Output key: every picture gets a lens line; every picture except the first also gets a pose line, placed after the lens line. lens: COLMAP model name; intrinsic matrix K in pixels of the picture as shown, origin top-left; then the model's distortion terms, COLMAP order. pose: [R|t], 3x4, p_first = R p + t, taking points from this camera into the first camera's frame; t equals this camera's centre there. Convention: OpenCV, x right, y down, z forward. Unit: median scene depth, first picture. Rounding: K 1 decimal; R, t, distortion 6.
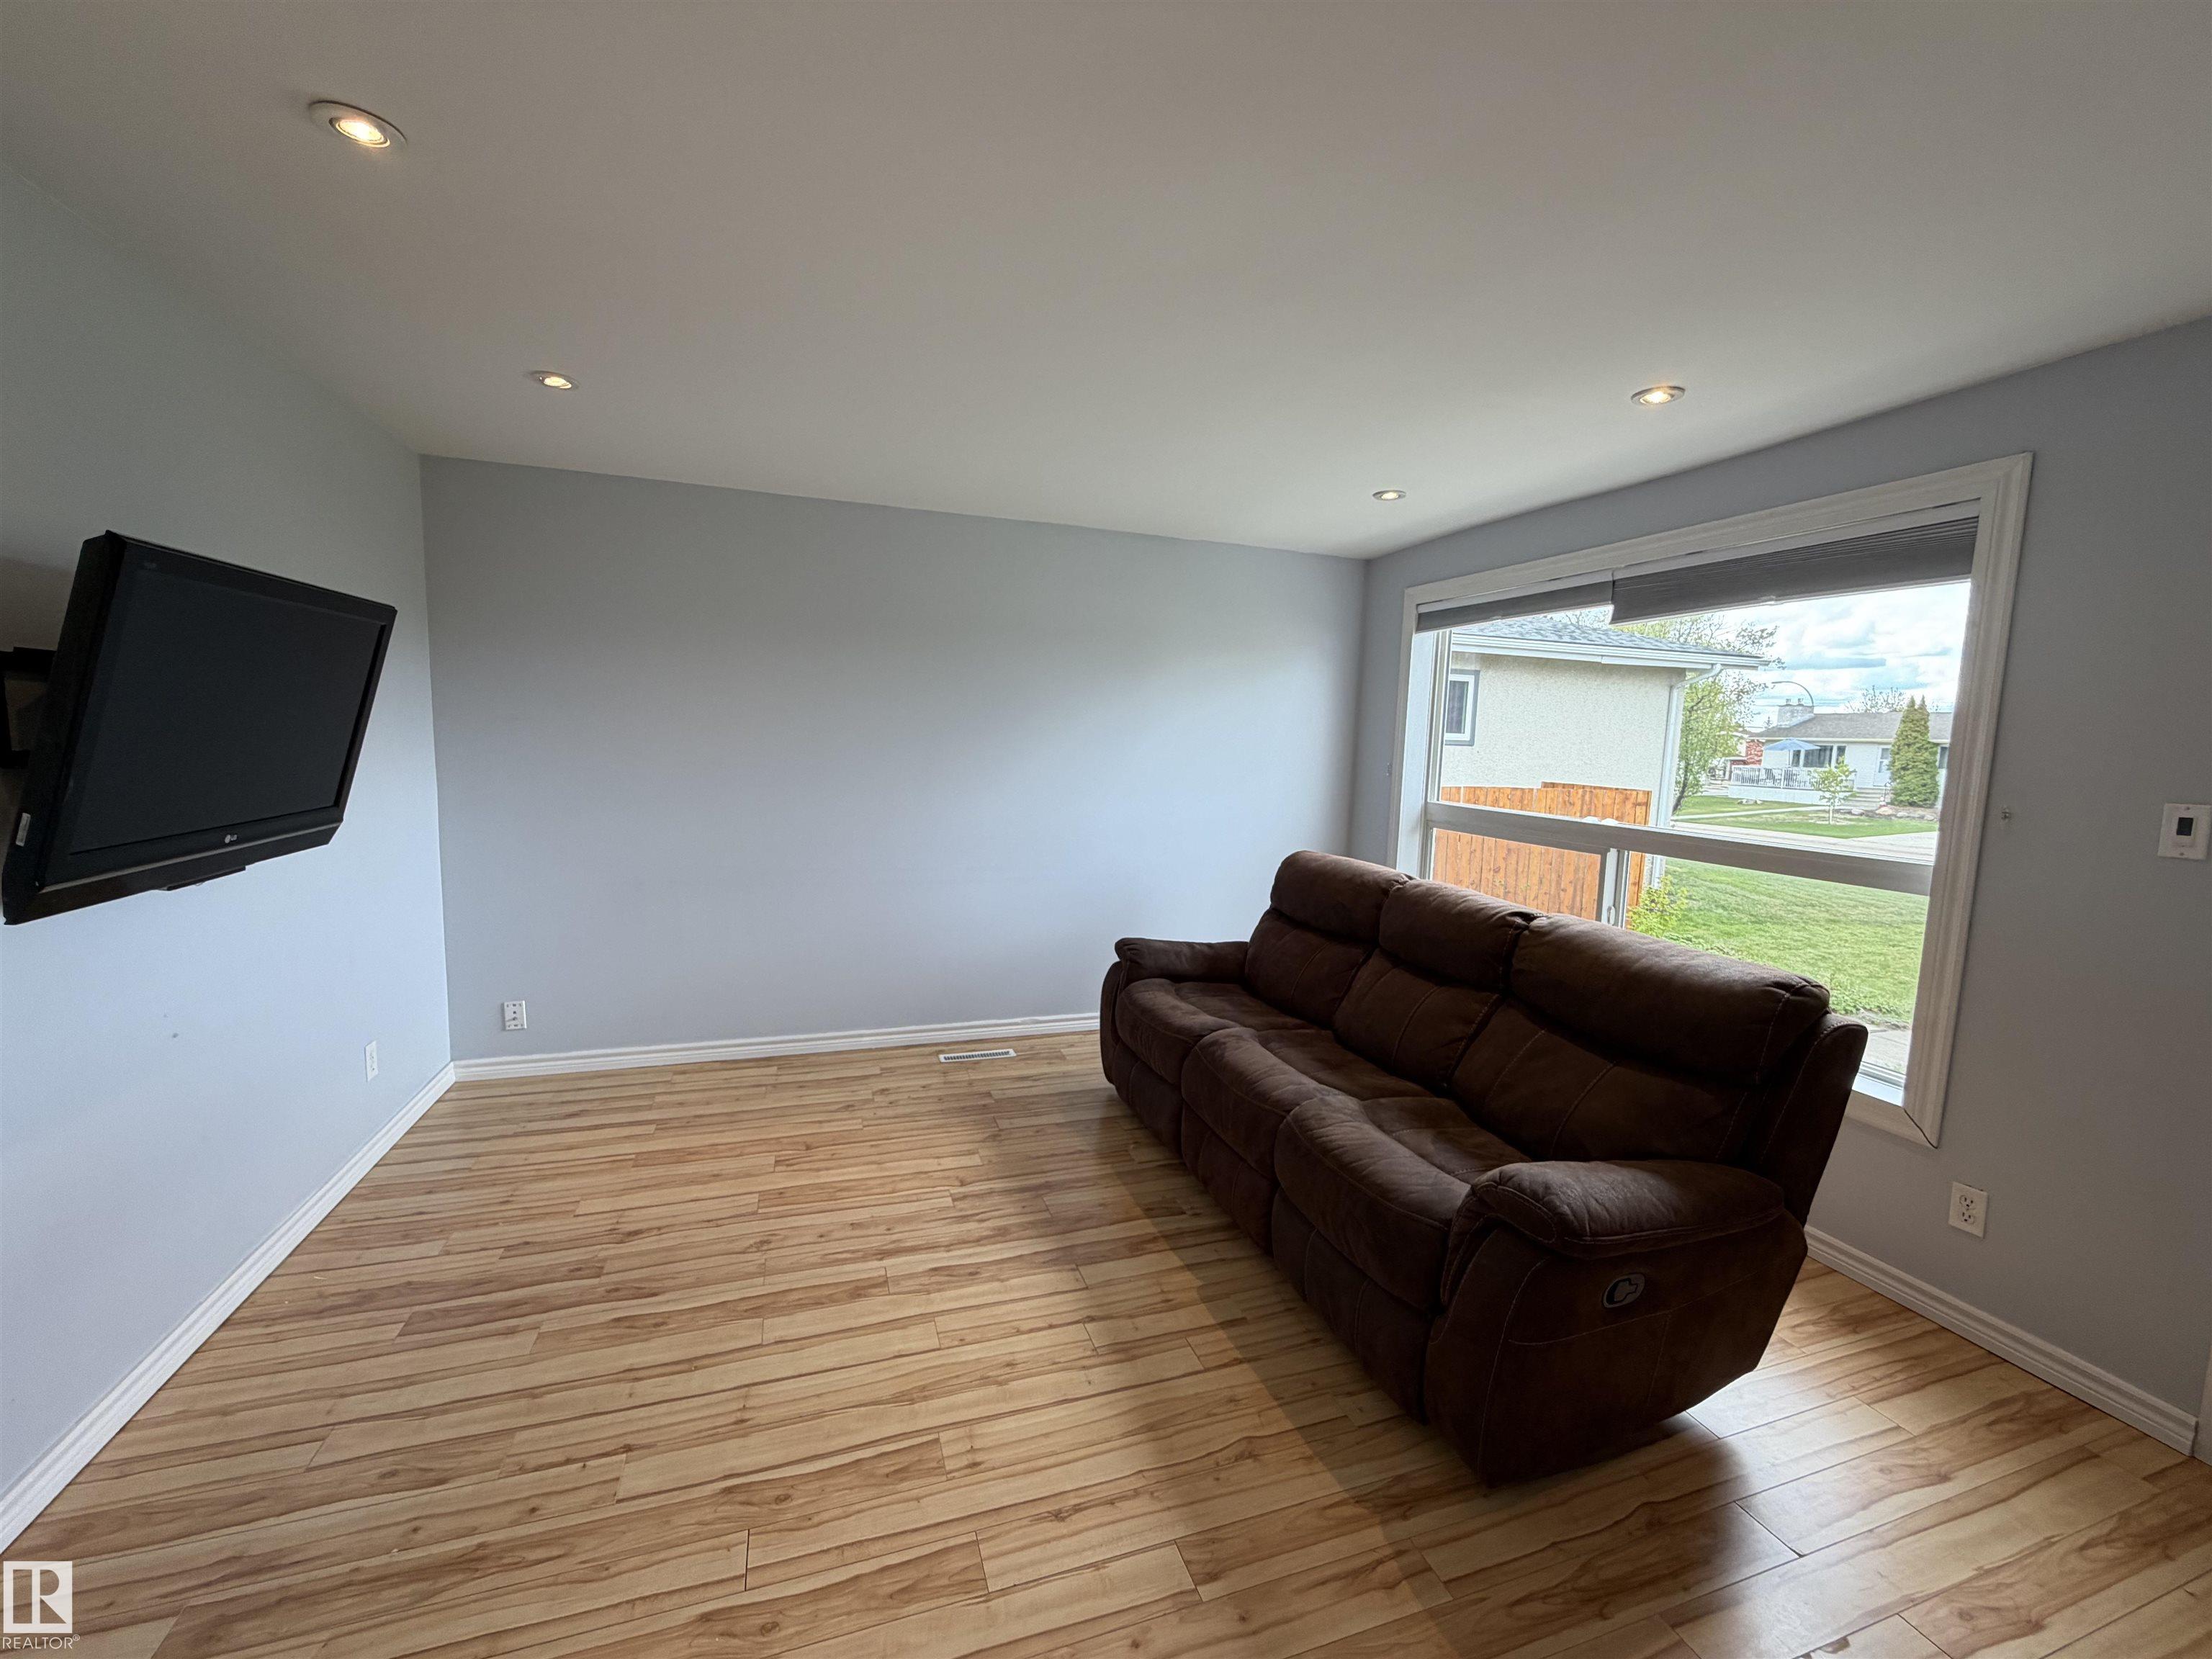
lens RADIAL K [[879.6, 0, 1098.3], [0, 879.6, 832.7], [0, 0, 1]] dist [0.001105, -0.000703]
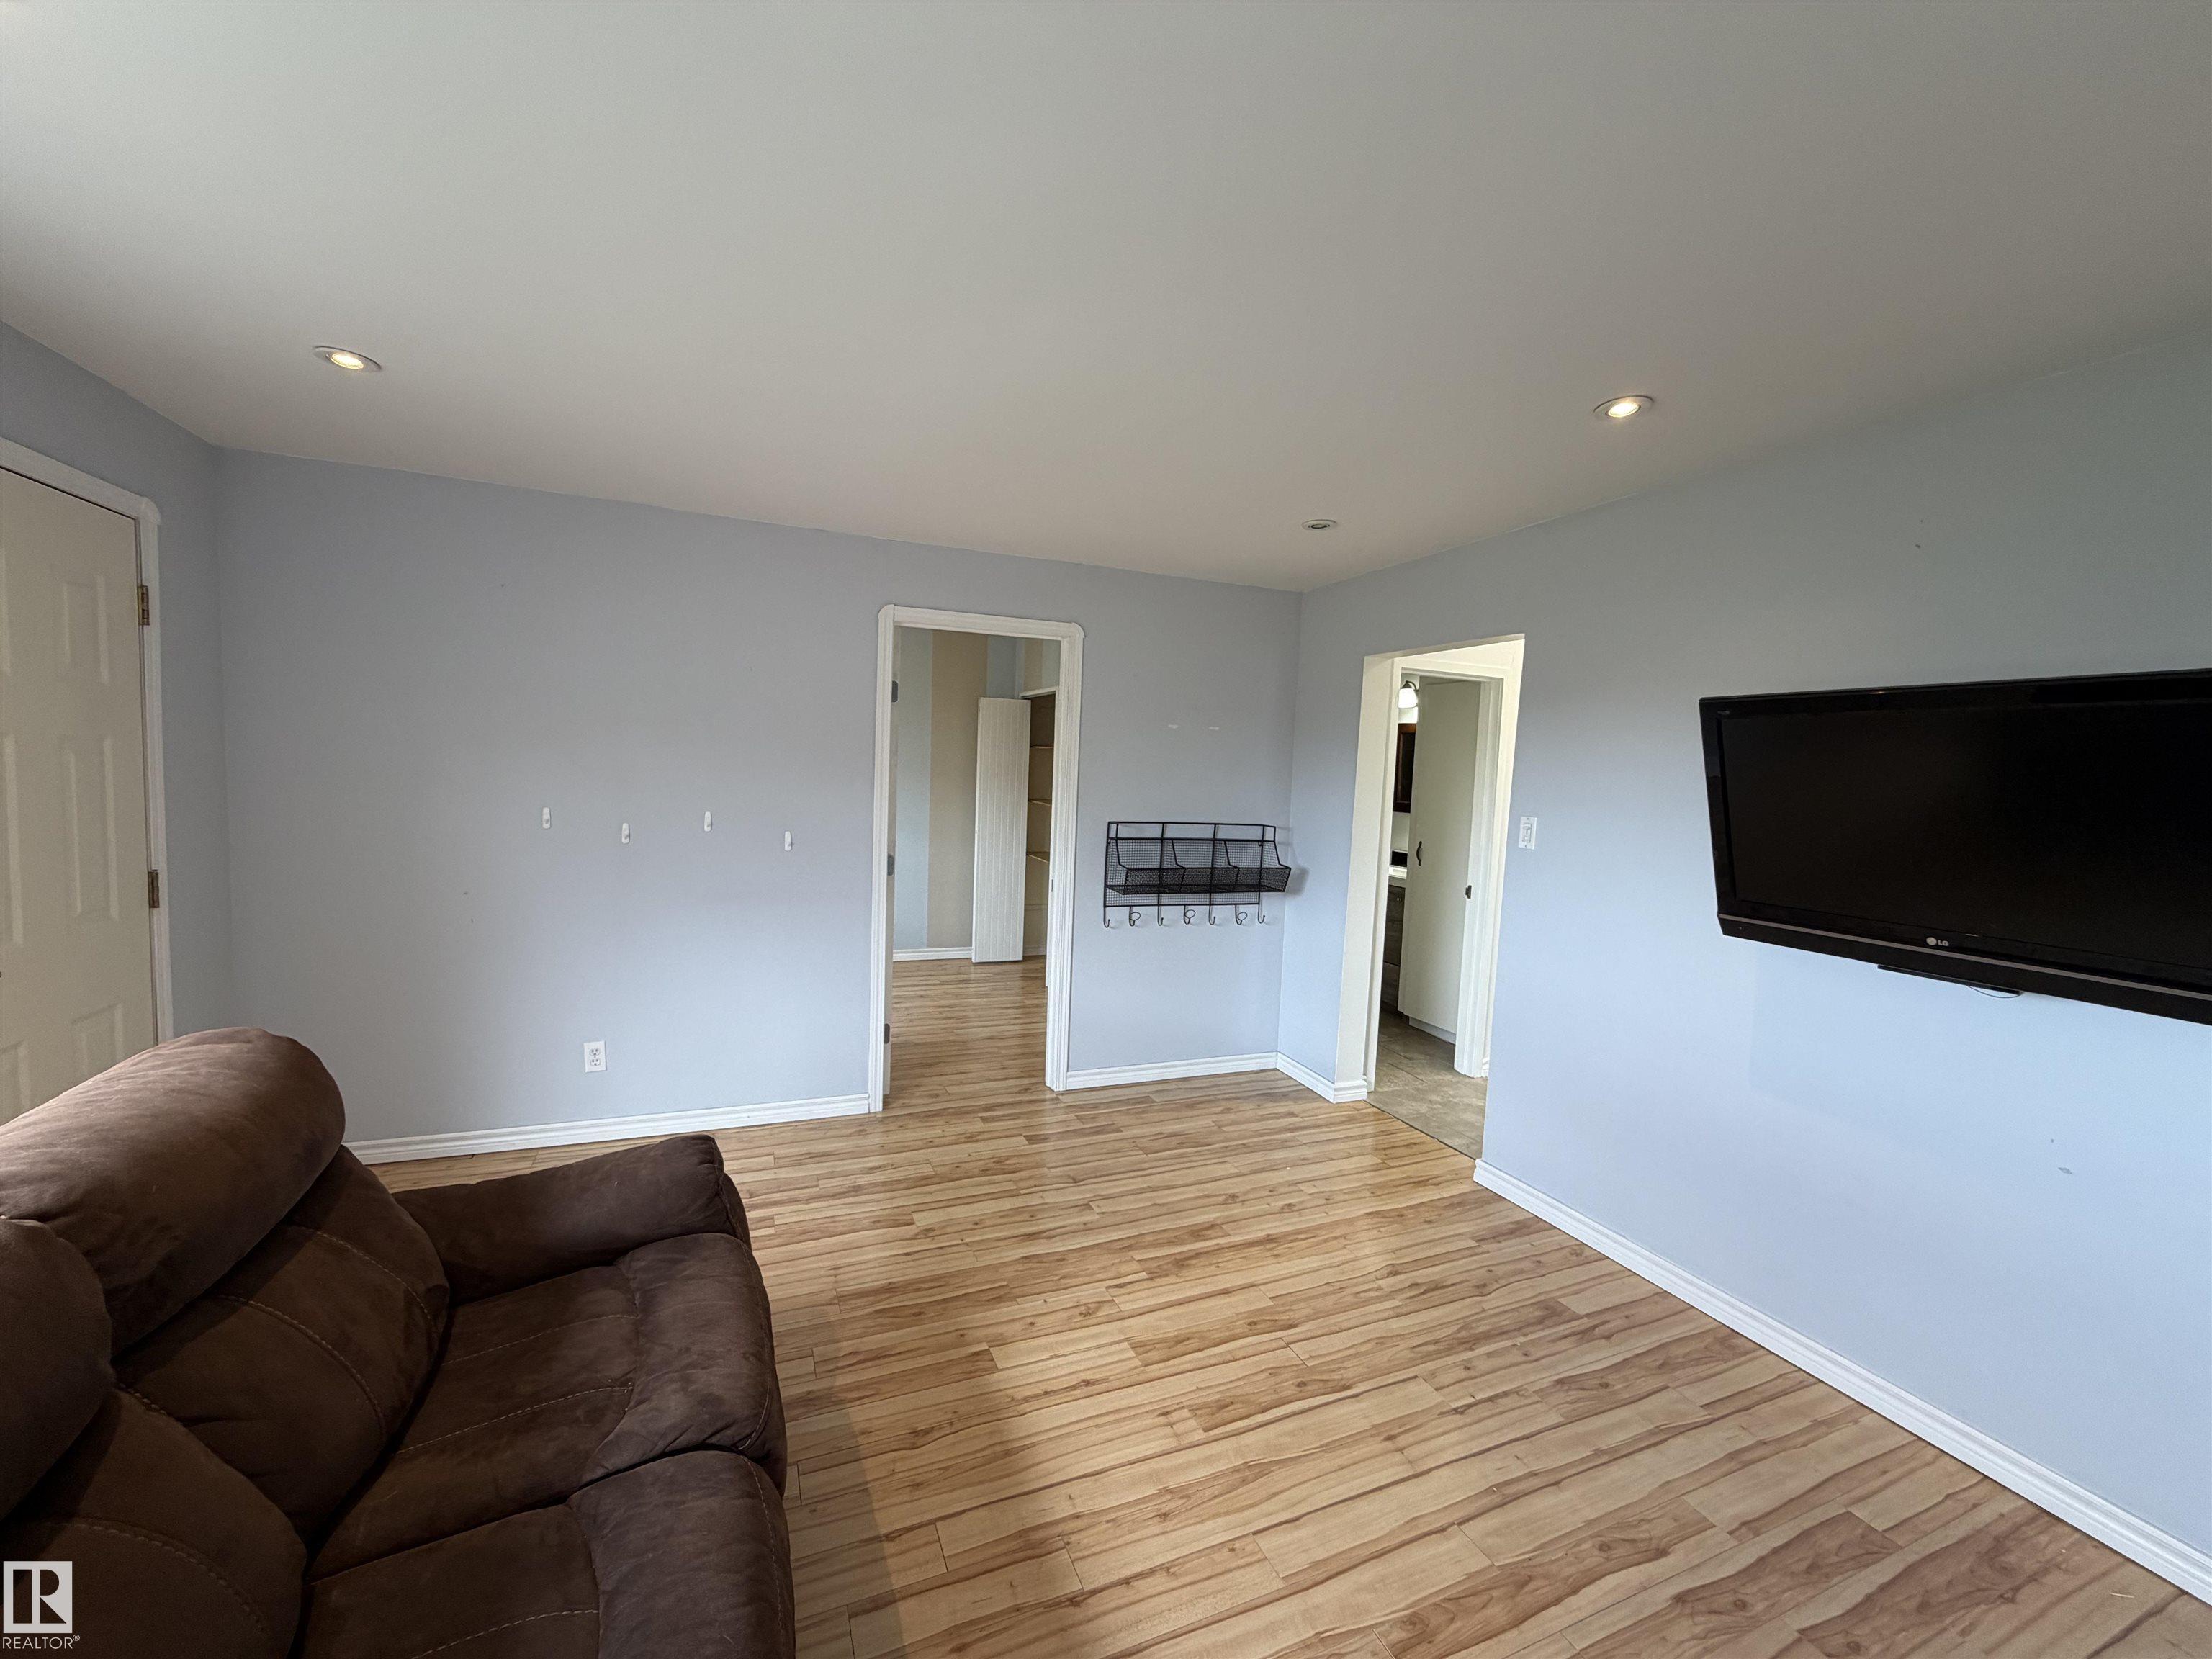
lens RADIAL K [[879.6, 0, 1100.4], [0, 879.6, 832.7], [0, 0, 1]] dist [0.001105, -0.000703]
pose [[-0.995019, -0.062603, -0.077580, 0.065414], [-0.076416, 0.978747, 0.190300, -0.197372], [0.064017, 0.195281, -0.978656, 1.582429]]
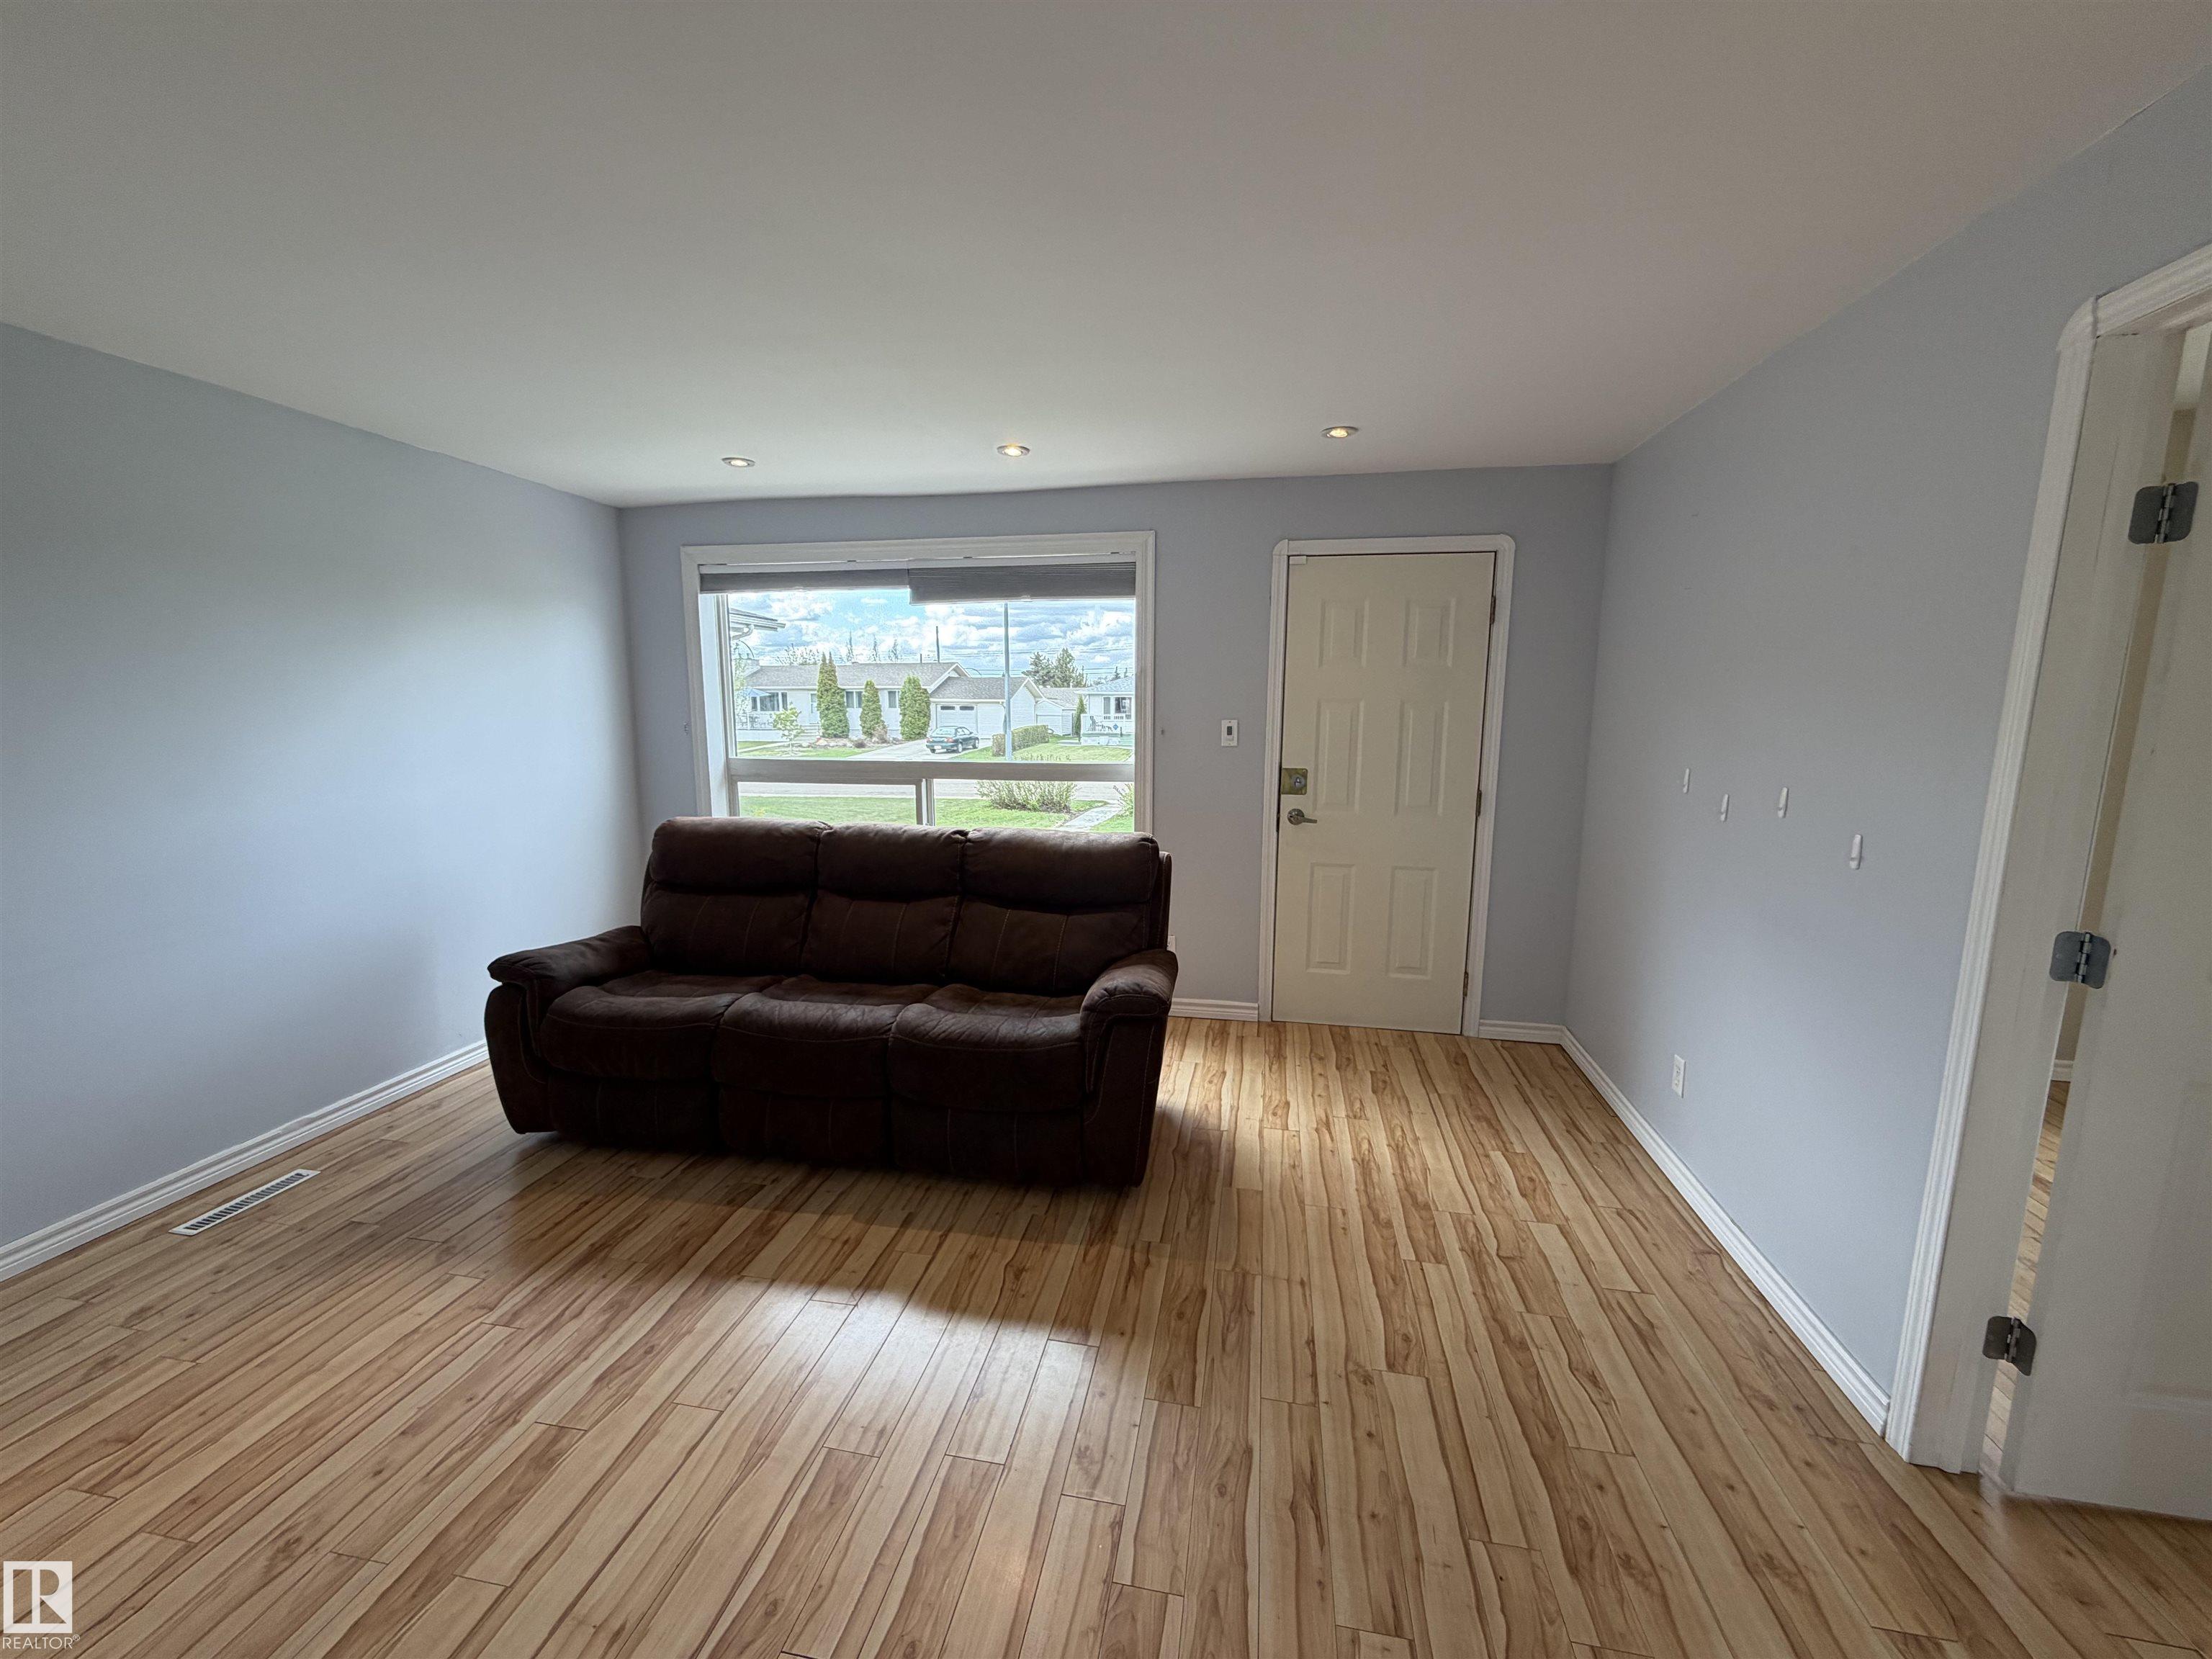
lens RADIAL K [[879.6, 0, 1095.9], [0, 879.6, 831.7], [0, 0, 1]] dist [0.001105, -0.000703]
pose [[0.491448, -0.158330, 0.856394, -0.620879], [0.112828, 0.986624, 0.117659, -0.043877], [-0.863567, 0.038802, 0.502738, 0.200764]]
